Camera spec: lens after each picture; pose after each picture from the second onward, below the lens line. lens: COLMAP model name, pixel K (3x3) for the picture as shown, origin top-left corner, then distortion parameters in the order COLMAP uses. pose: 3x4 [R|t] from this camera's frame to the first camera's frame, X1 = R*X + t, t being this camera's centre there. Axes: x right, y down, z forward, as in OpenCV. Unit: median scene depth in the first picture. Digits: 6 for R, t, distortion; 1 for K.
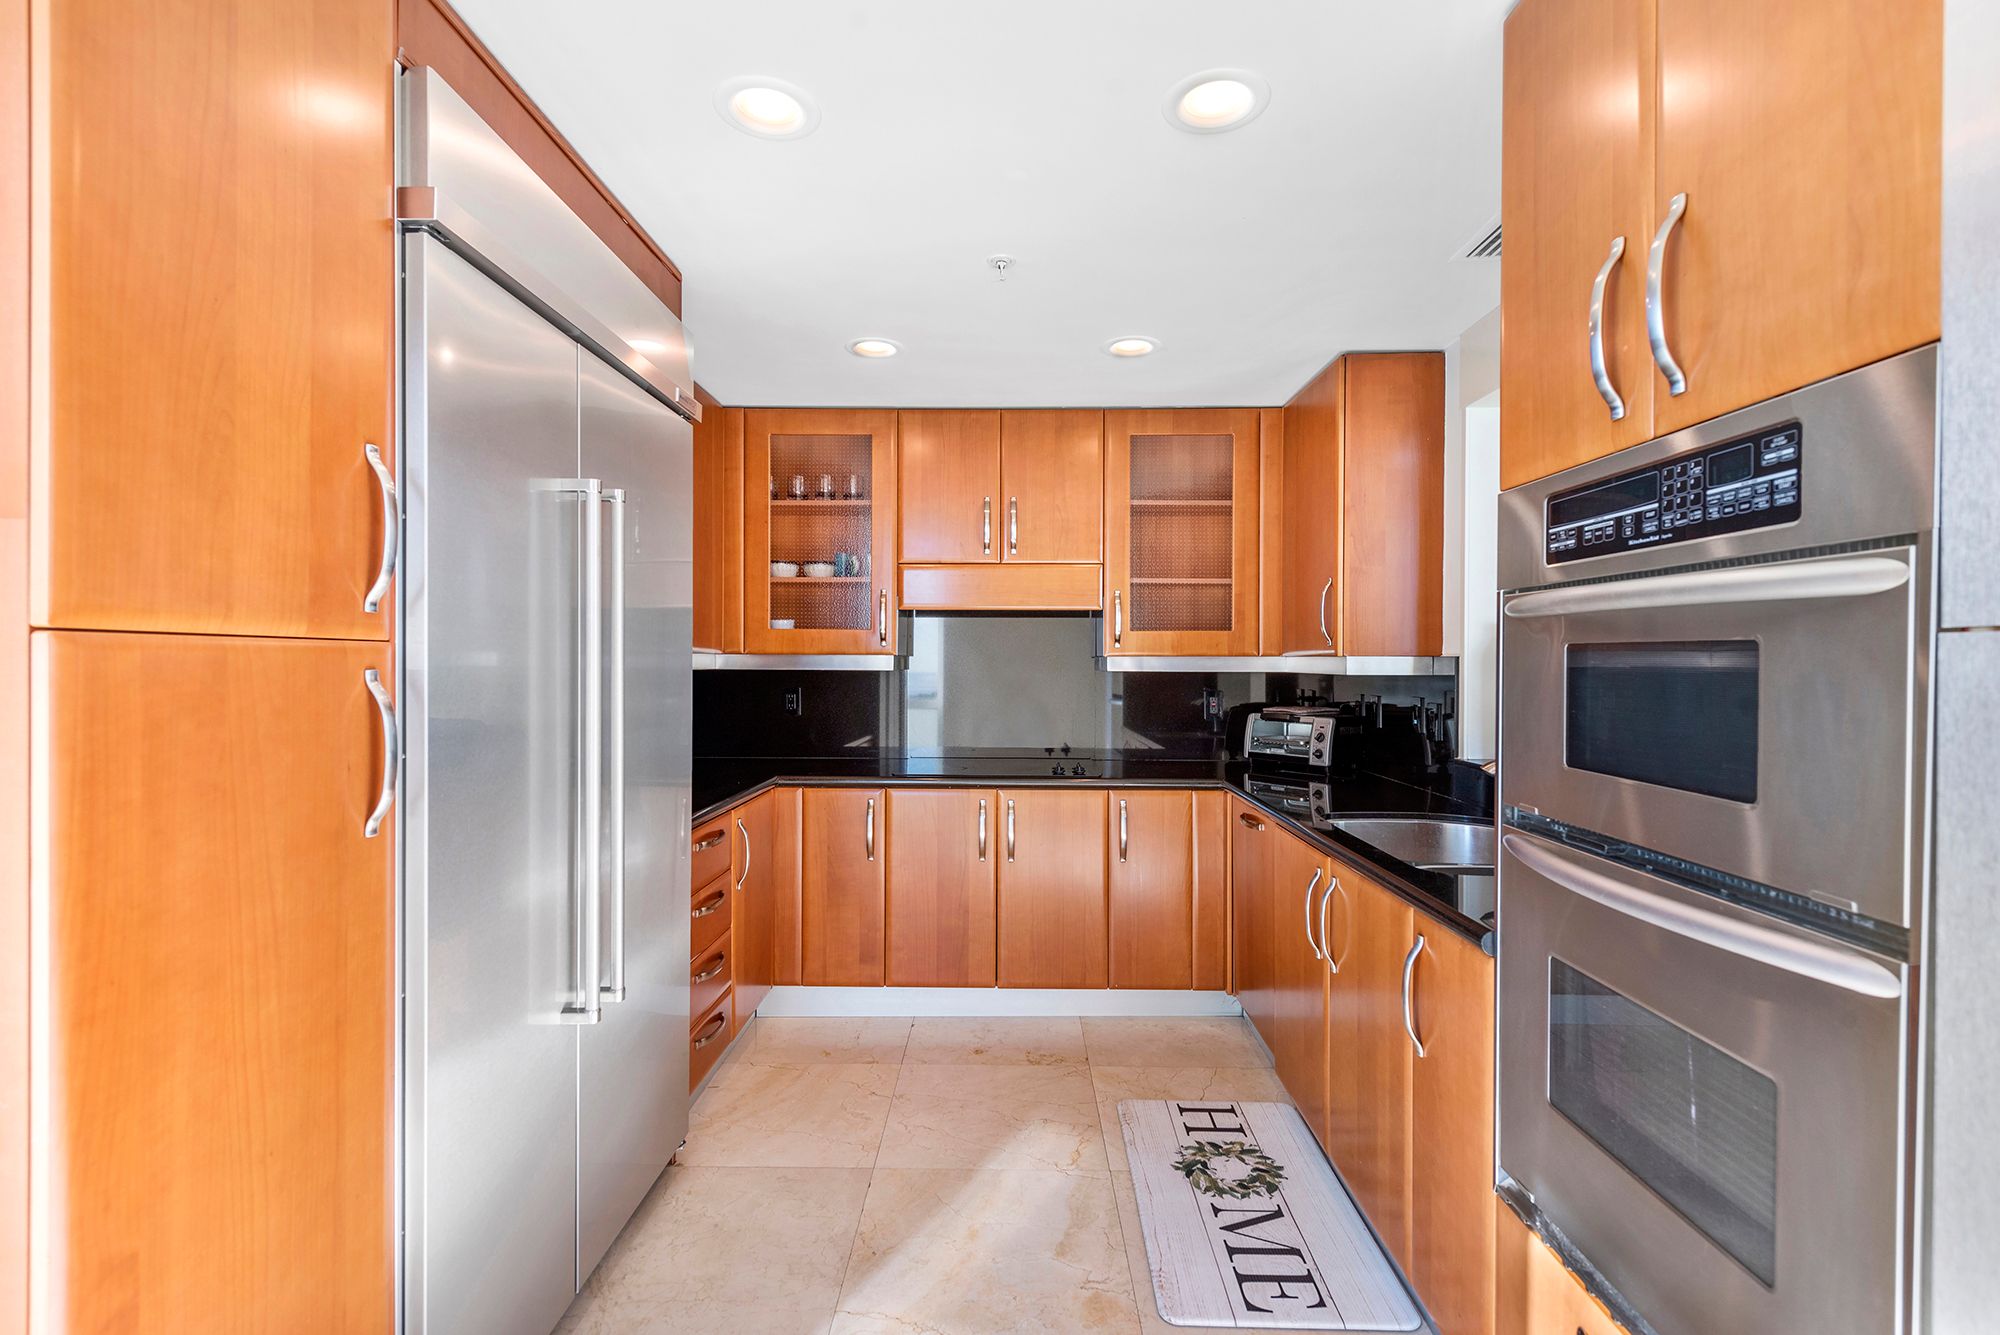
lens RADIAL K [[909.4, 0, 1000.0], [0, 909.4, 667.5], [0, 0, 1]] dist [0.002361, -0.005944]
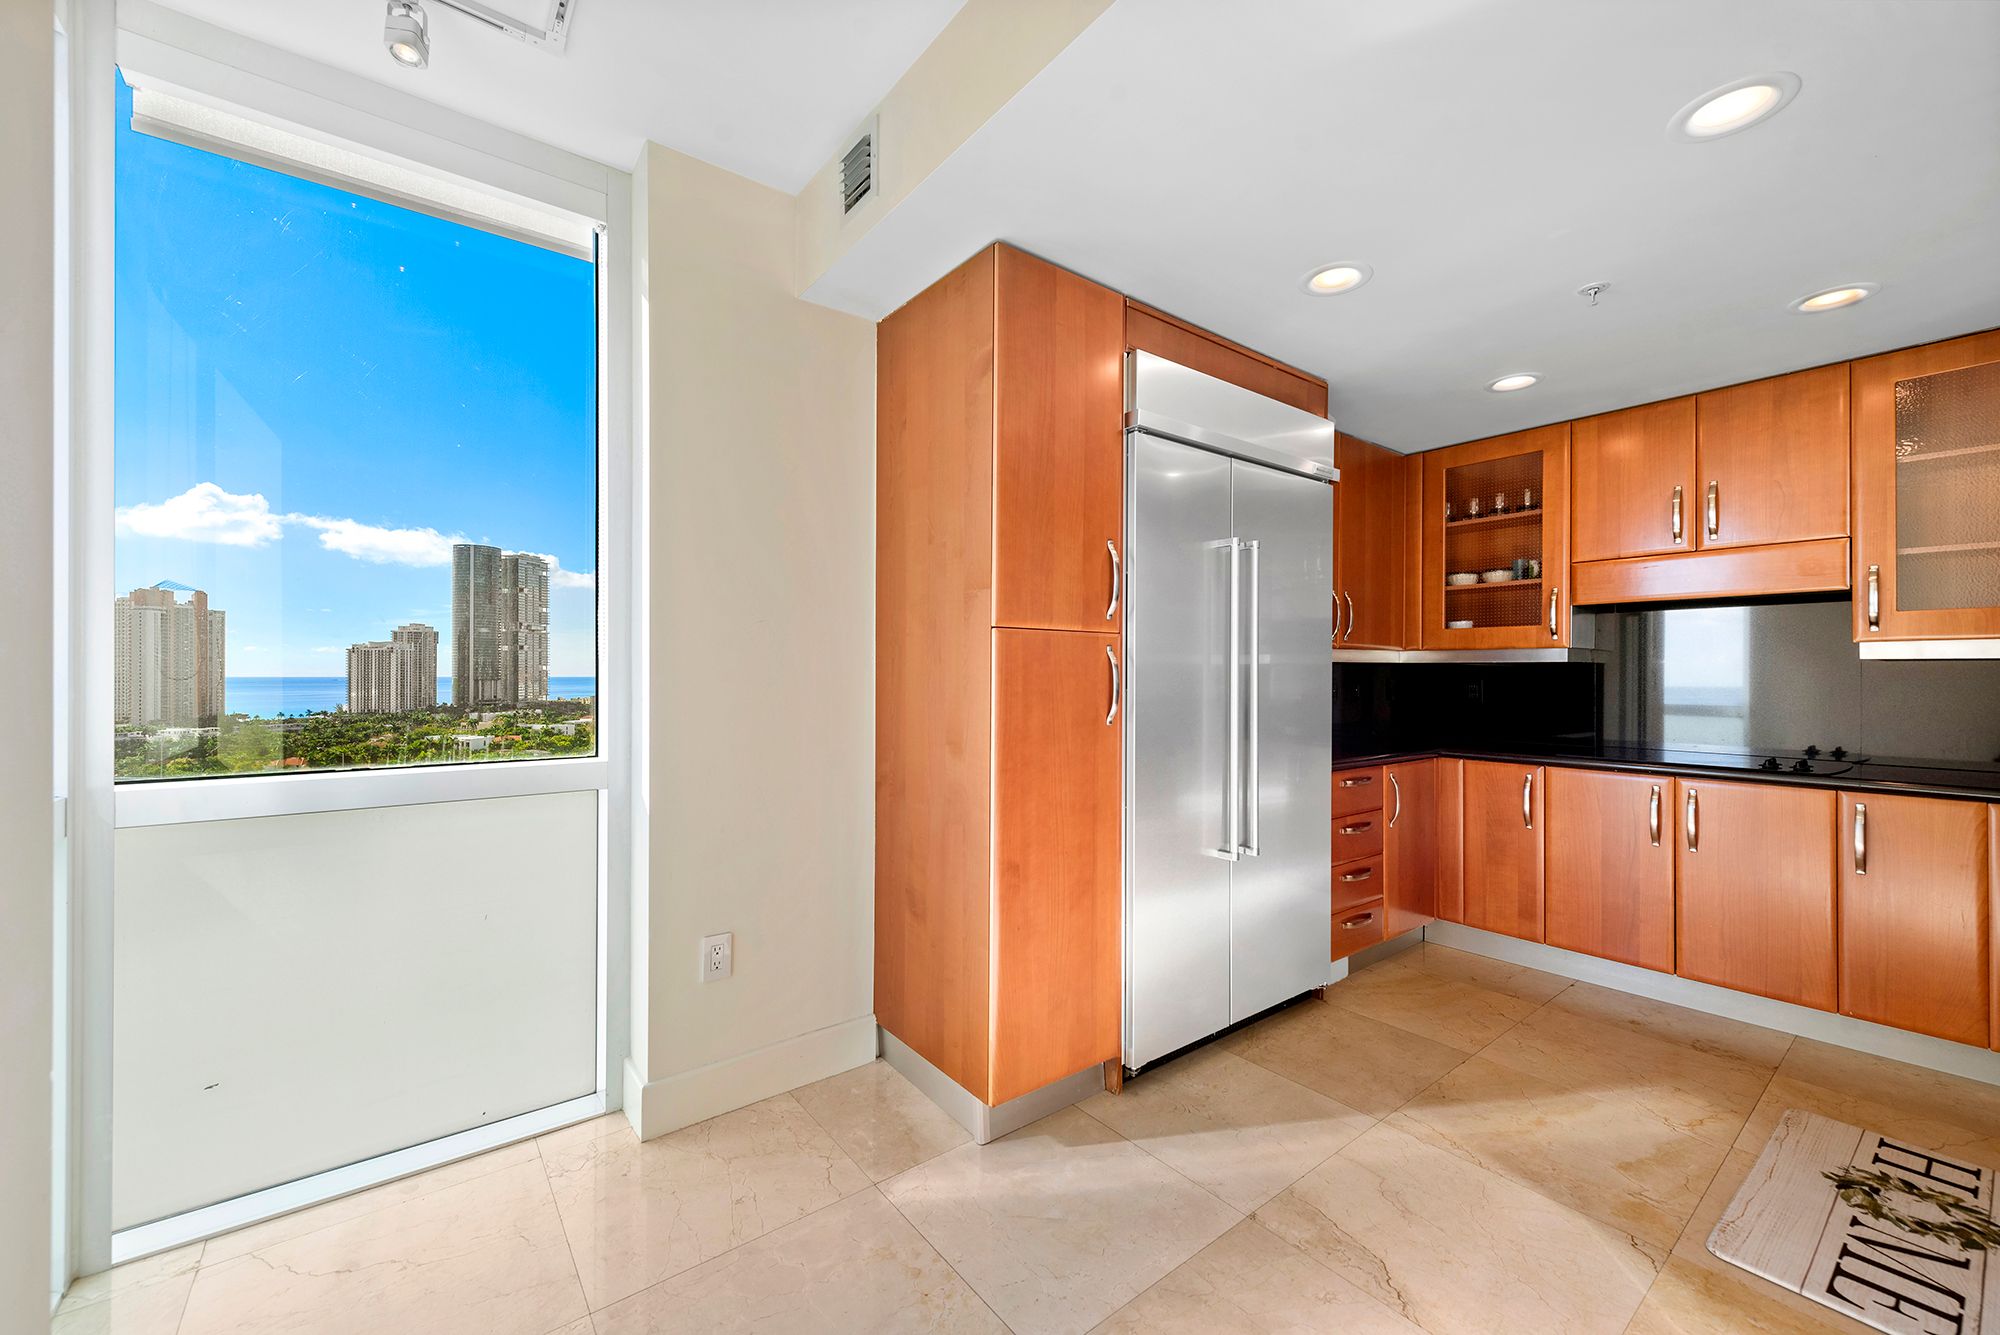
lens RADIAL K [[792.4, 0, 1000.0], [0, 792.4, 667.5], [0, 0, 1]] dist [0.001355, 0.000177]
pose [[0.624315, -0.009928, -0.781109, 0.243014], [-0.003530, 0.999873, -0.015529, 0.032865], [0.781165, 0.012452, 0.624201, -0.145644]]
